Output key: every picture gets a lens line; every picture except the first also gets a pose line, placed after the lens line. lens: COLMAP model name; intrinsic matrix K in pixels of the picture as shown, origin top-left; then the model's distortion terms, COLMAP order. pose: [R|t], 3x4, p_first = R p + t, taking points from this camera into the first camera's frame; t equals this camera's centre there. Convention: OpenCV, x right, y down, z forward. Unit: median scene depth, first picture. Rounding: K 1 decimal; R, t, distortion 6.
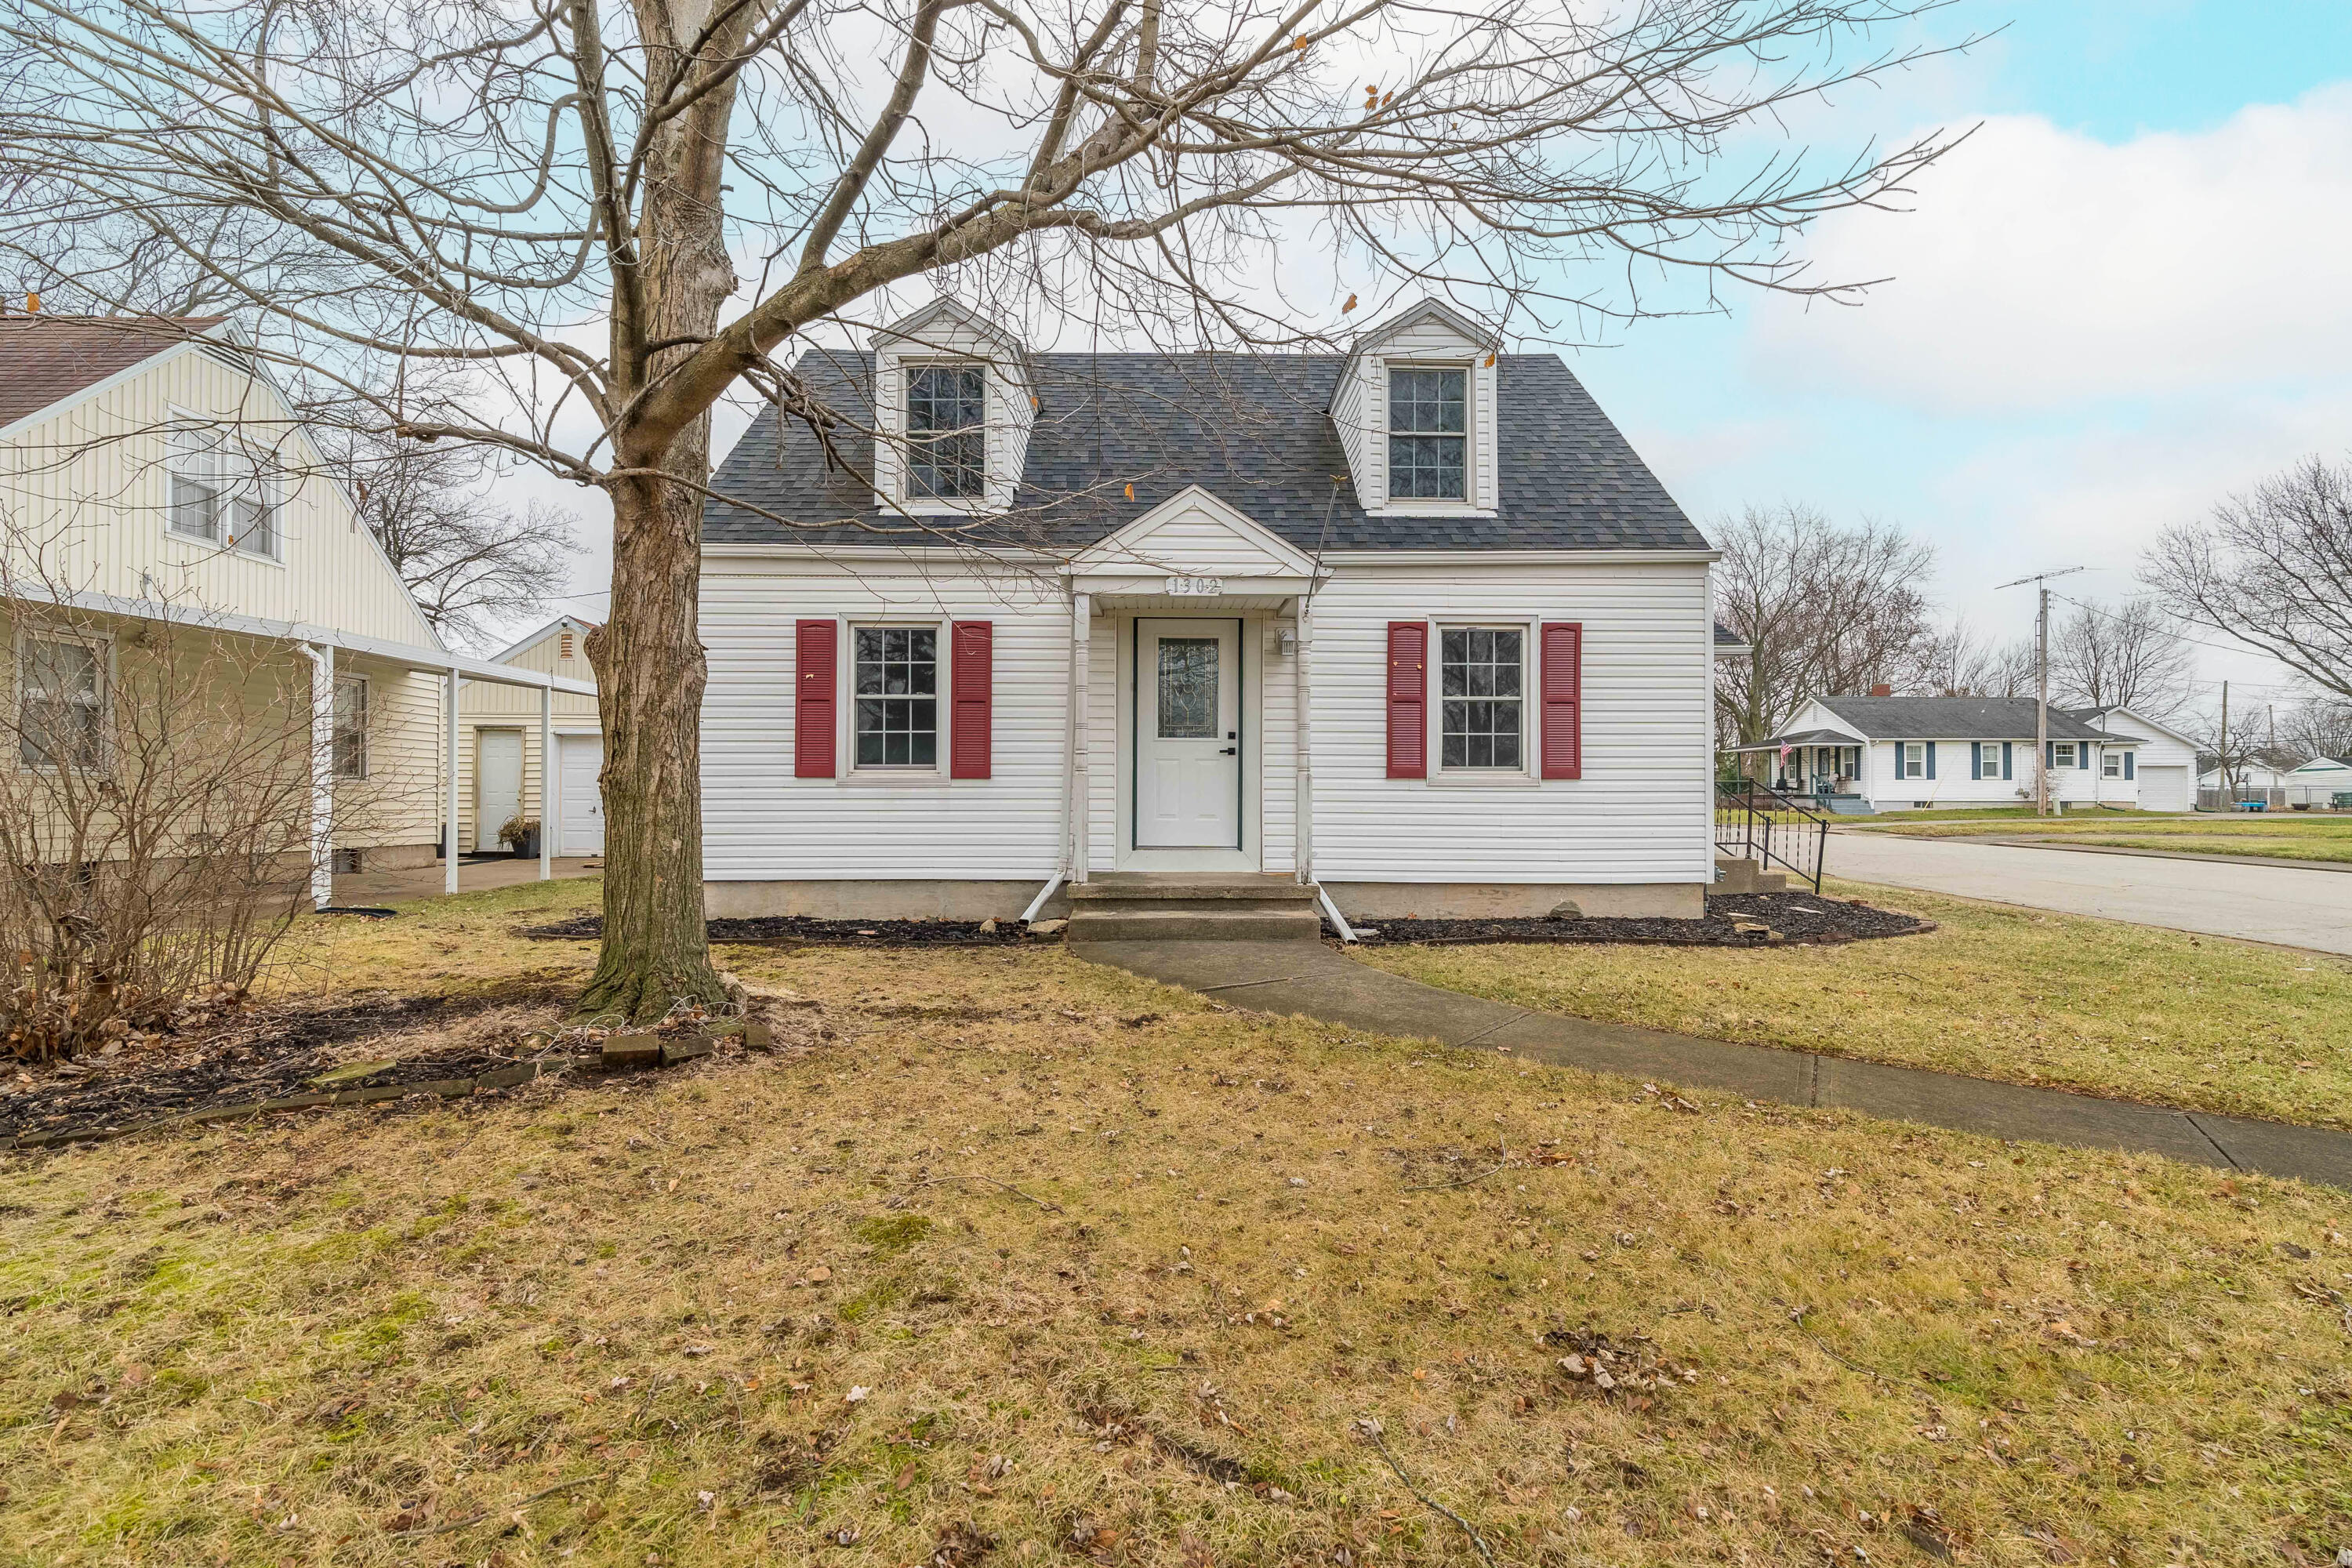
lens RADIAL K [[1066.9, 0, 1176.0], [0, 1066.9, 784.0], [0, 0, 1]] dist [-0.001164, -0.000028]
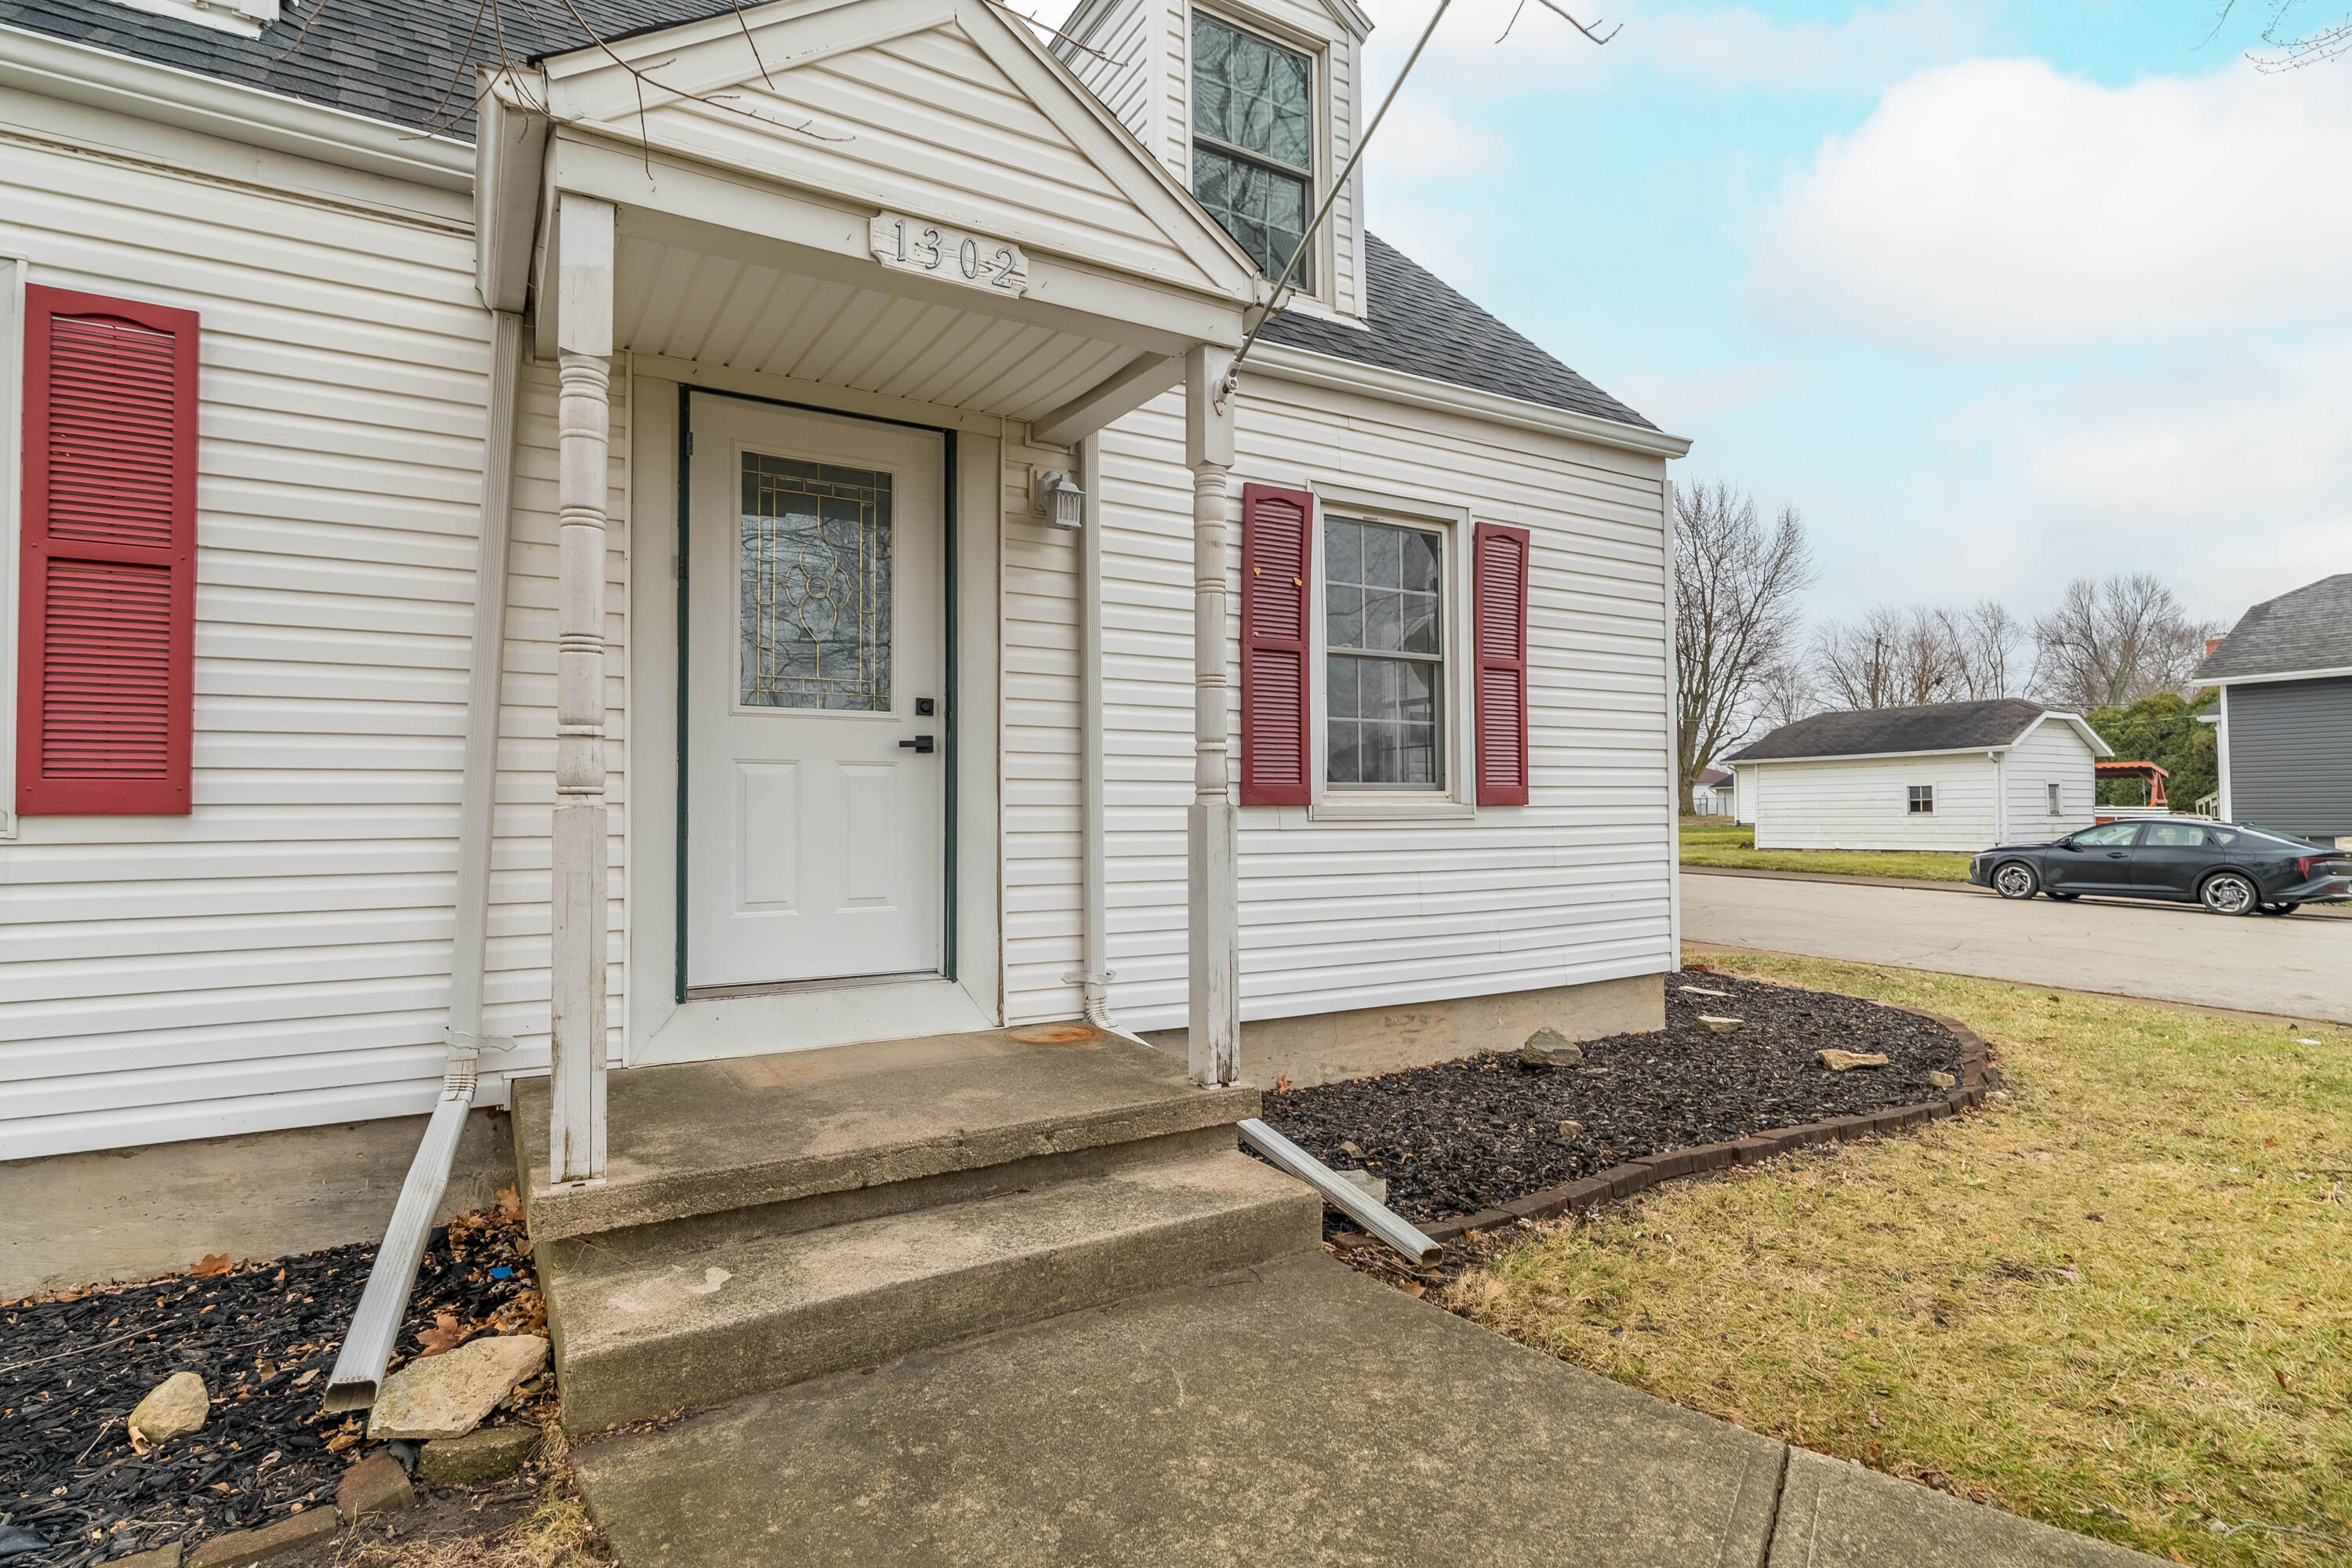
lens RADIAL K [[1181.2, 0, 1176.0], [0, 1181.2, 784.0], [0, 0, 1]] dist [-0.000301, -0.000336]
pose [[0.868916, 0.004651, 0.494937, -0.093165], [0.001812, 0.999919, -0.012578, -0.008925], [-0.494956, 0.011826, 0.868838, 0.549056]]
